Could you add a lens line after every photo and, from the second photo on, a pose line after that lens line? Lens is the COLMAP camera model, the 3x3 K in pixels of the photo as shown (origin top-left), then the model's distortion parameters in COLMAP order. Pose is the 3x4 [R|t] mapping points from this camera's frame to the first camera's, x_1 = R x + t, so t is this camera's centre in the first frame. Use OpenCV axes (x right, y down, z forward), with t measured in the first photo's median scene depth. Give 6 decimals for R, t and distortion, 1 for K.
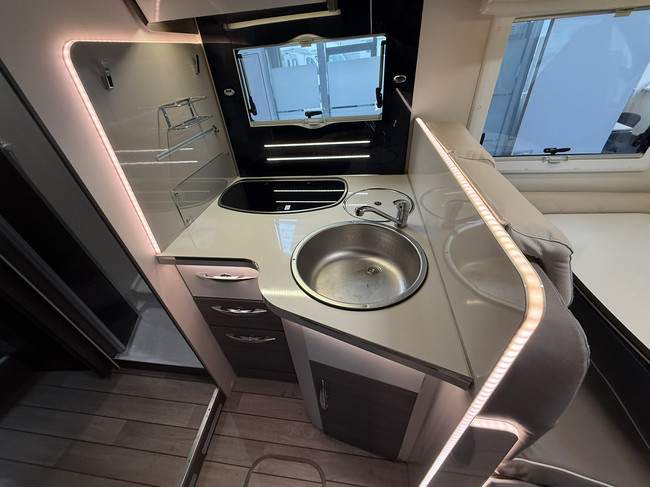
lens RADIAL K [[258.1, 0, 325.0], [0, 258.1, 243.5], [0, 0, 1]] dist [-0.003529, -0.000468]
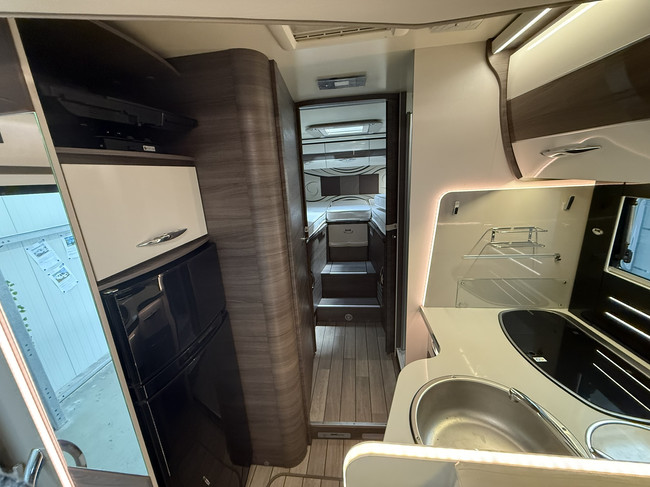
lens RADIAL K [[258.1, 0, 325.0], [0, 258.1, 243.5], [0, 0, 1]] dist [-0.003529, -0.000468]
pose [[0.014694, 0.331260, -0.943425, 0.496248], [-0.555210, 0.787406, 0.267830, -0.260457], [0.831580, 0.519864, 0.195489, 0.033412]]
